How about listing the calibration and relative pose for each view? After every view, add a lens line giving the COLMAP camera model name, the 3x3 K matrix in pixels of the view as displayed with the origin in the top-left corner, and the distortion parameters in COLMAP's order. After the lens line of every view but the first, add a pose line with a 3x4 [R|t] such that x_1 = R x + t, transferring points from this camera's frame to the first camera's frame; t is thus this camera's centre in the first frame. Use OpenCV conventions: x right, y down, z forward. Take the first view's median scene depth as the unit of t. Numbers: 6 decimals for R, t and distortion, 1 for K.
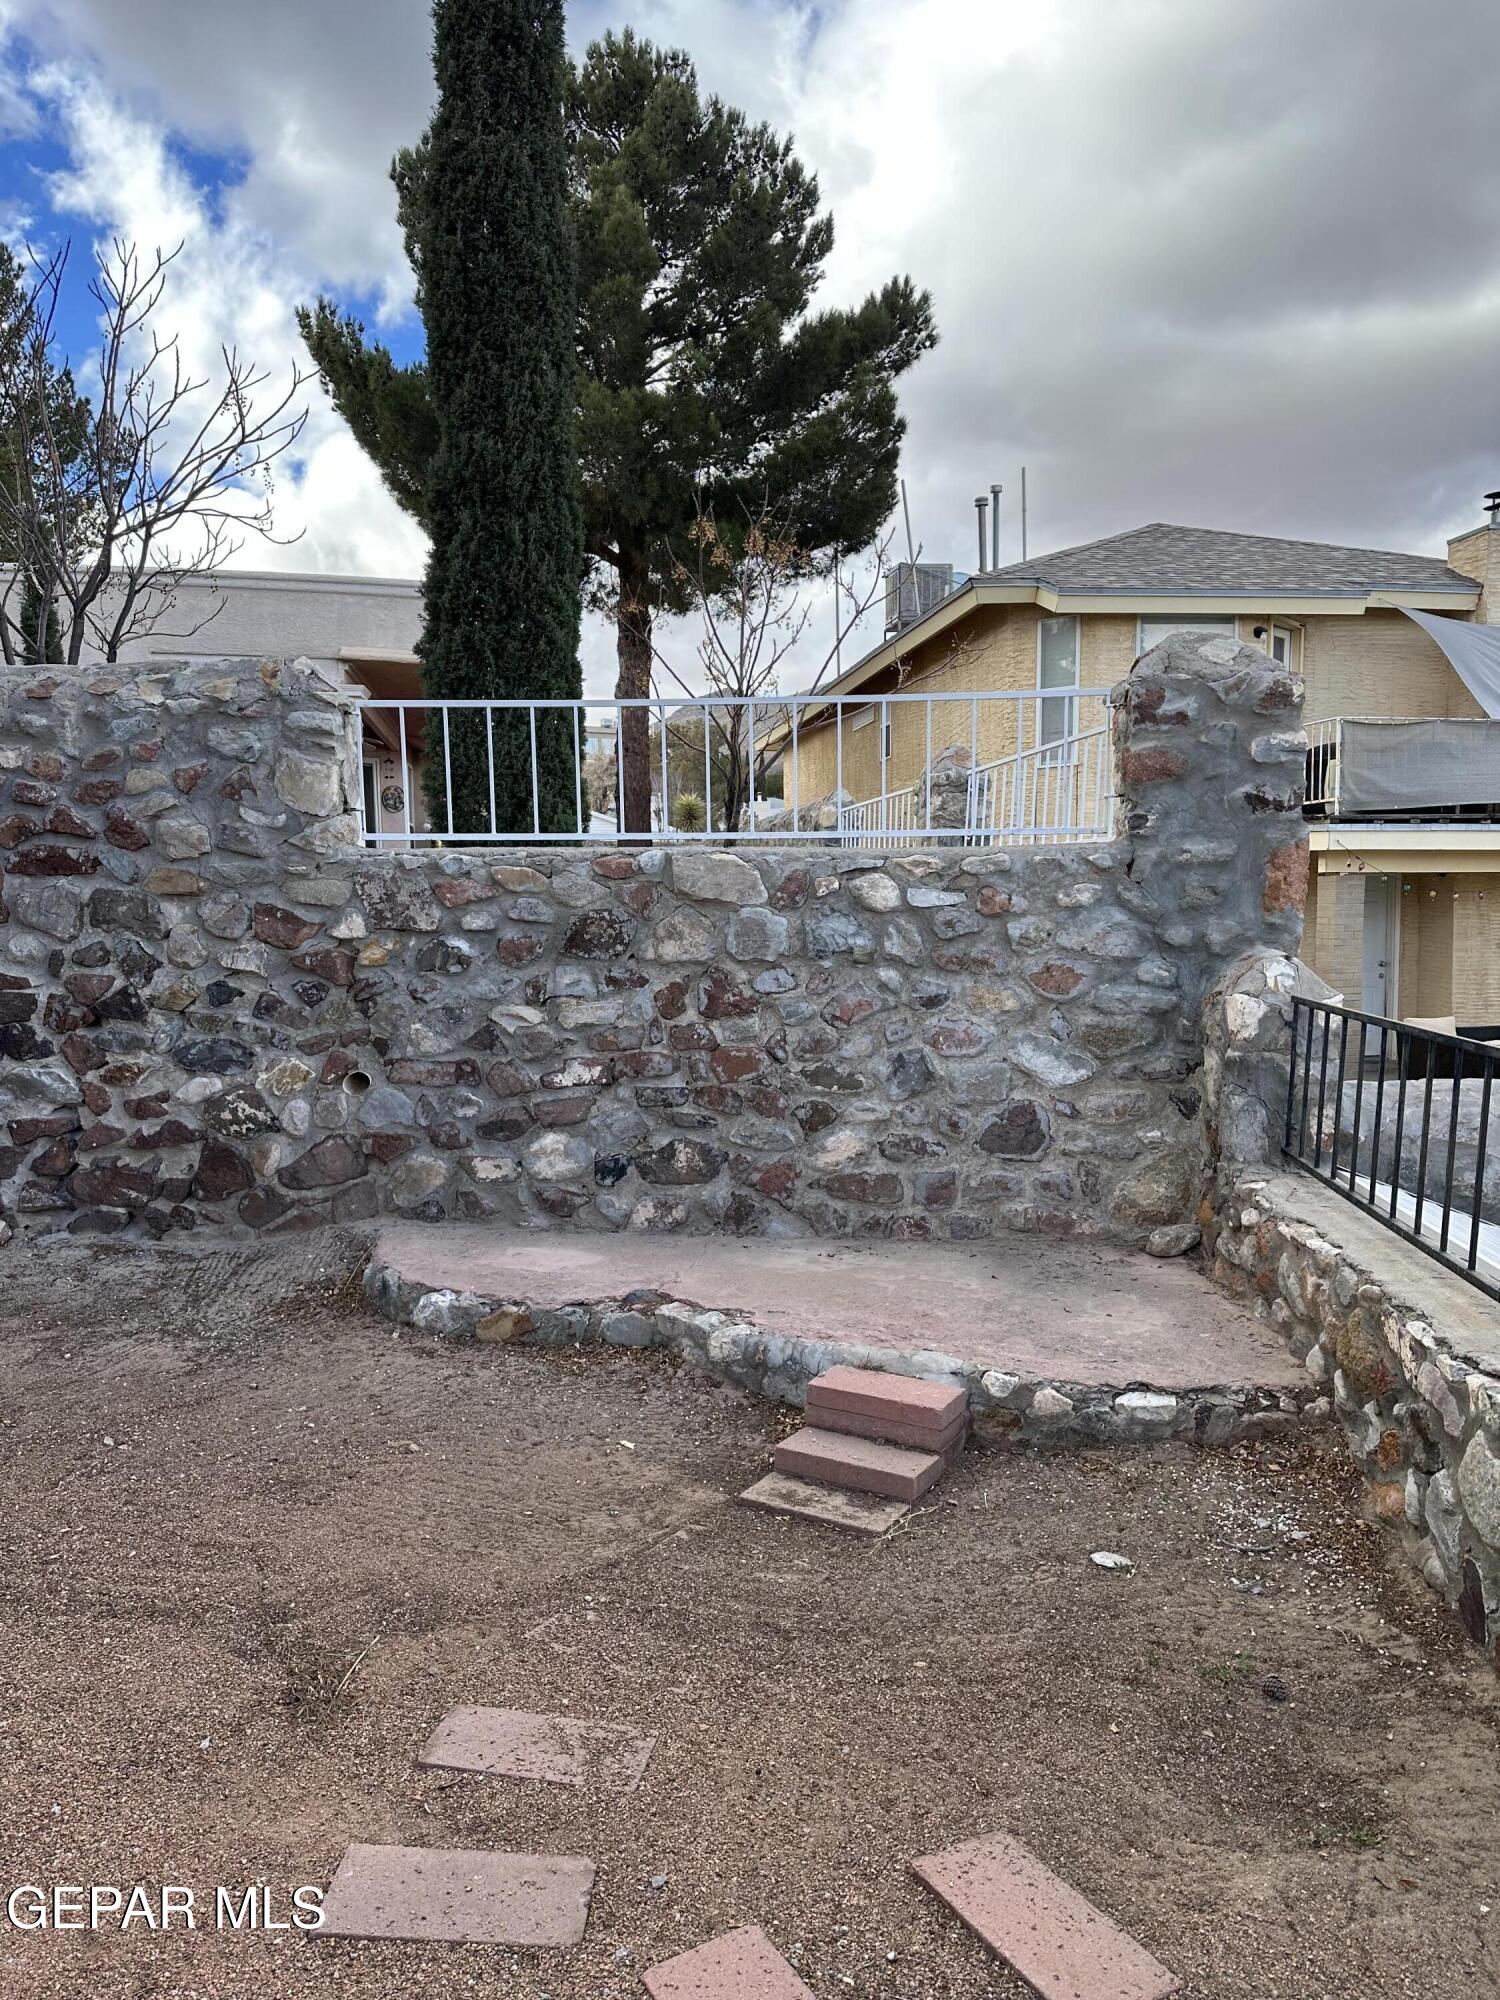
lens RADIAL K [[1388.4, 0, 743.8], [0, 1388.4, 993.0], [0, 0, 1]] dist [0.063491, 0.000648]
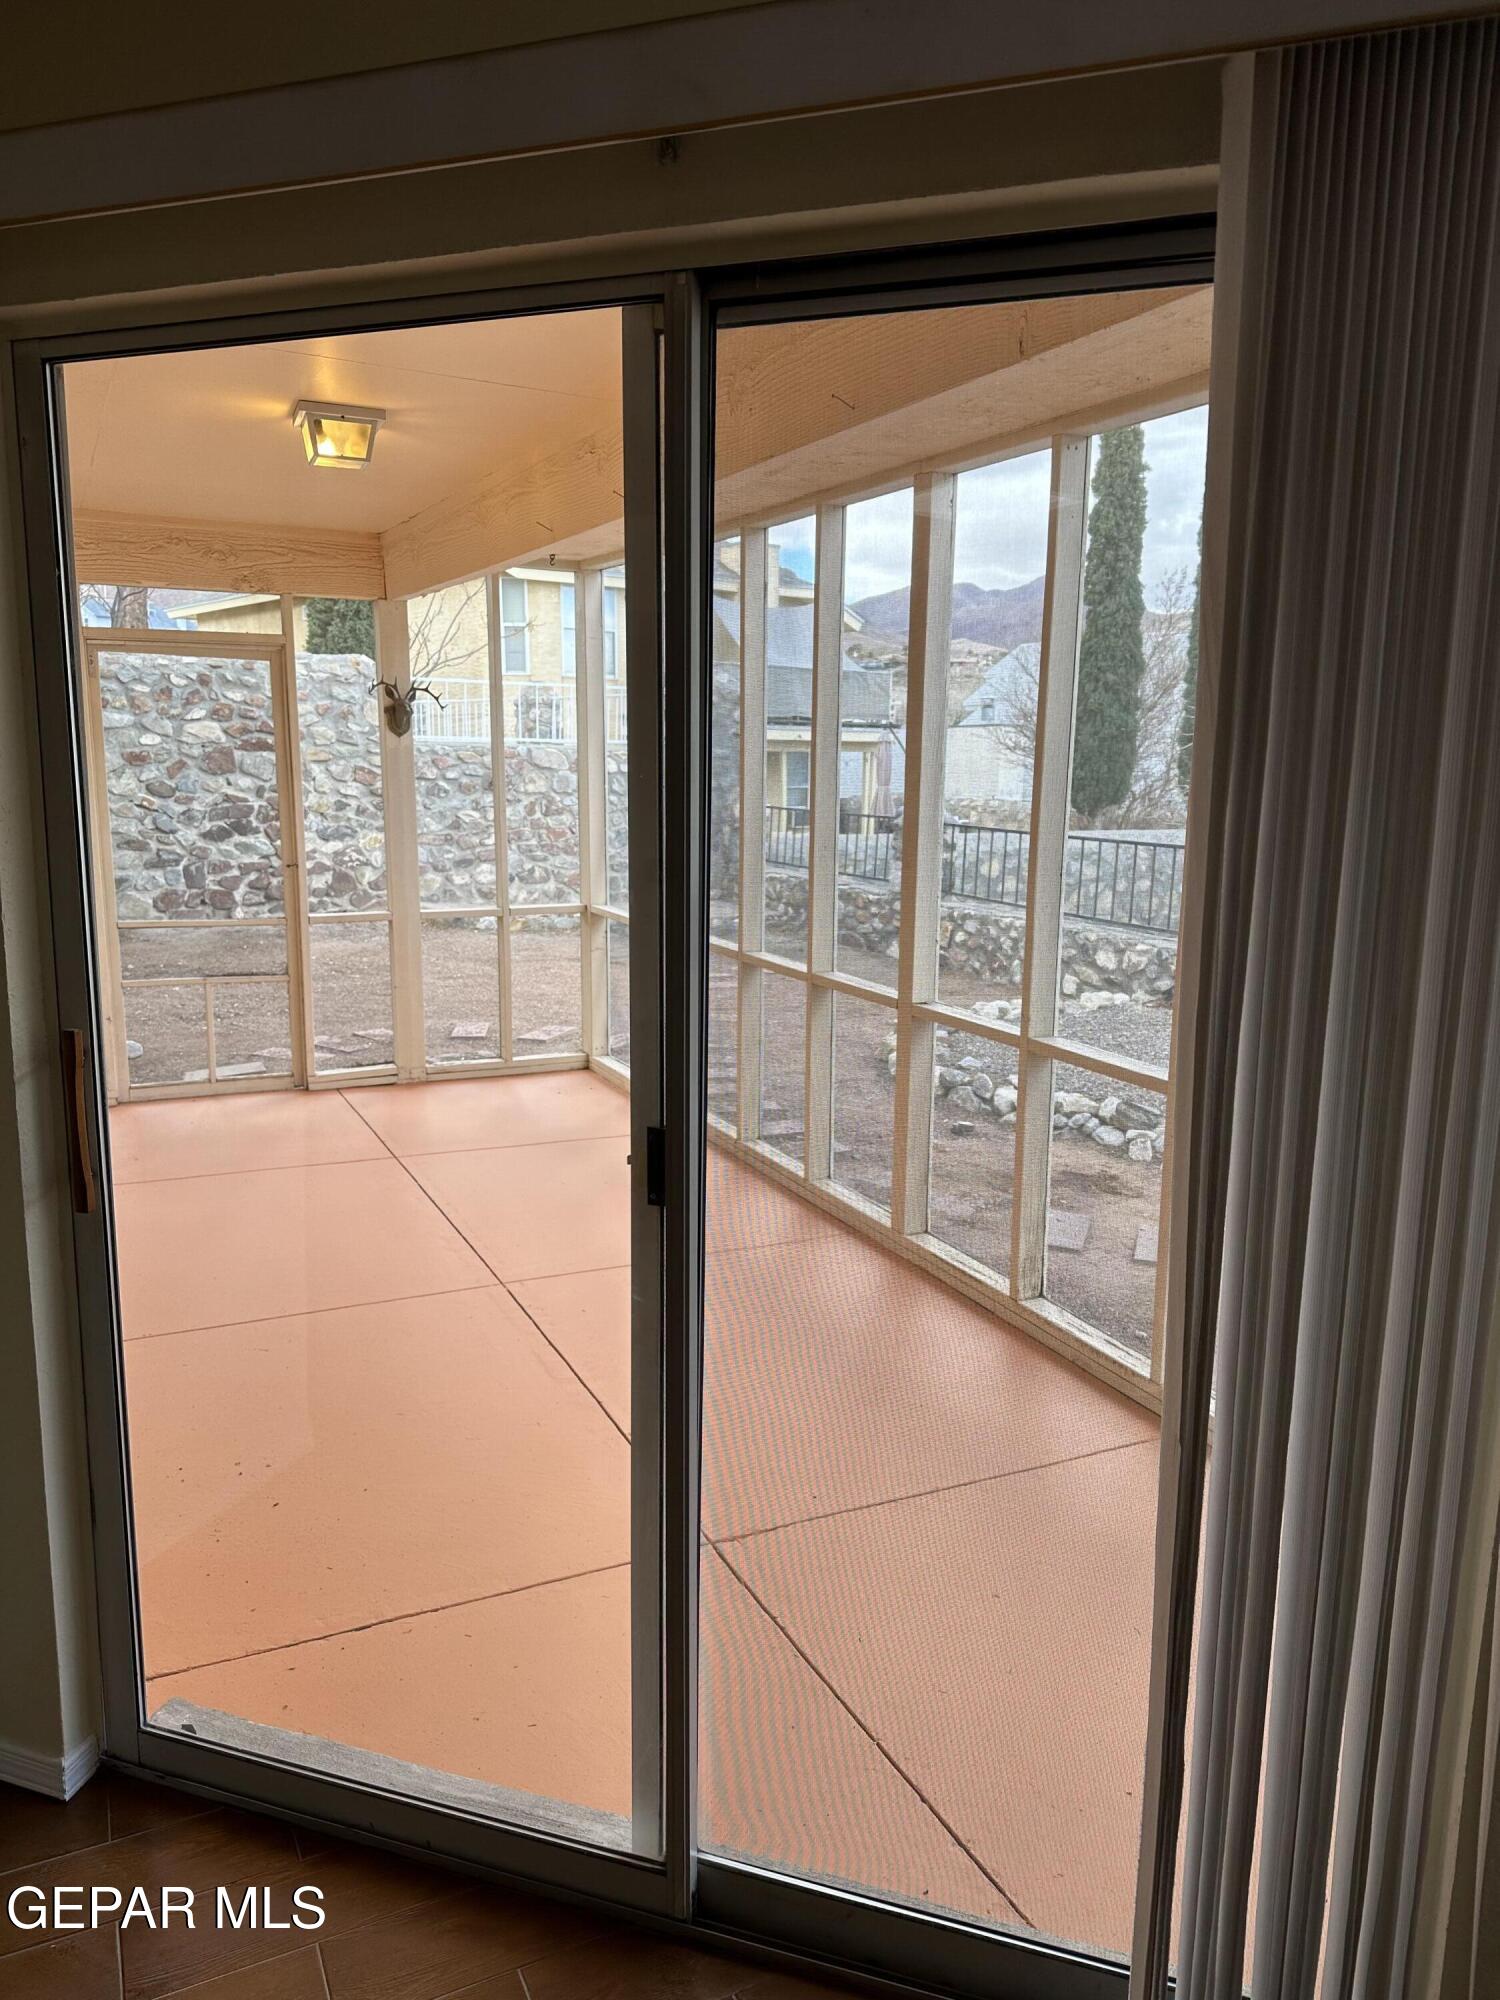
lens RADIAL K [[1388.4, 0, 754.0], [0, 1388.4, 1002.1], [0, 0, 1]] dist [0.063491, 0.000648]
pose [[0.867516, -0.068489, 0.492672, -0.936958], [0.016826, 0.993949, 0.108548, 0.083908], [-0.497125, -0.085877, 0.863418, -1.339992]]
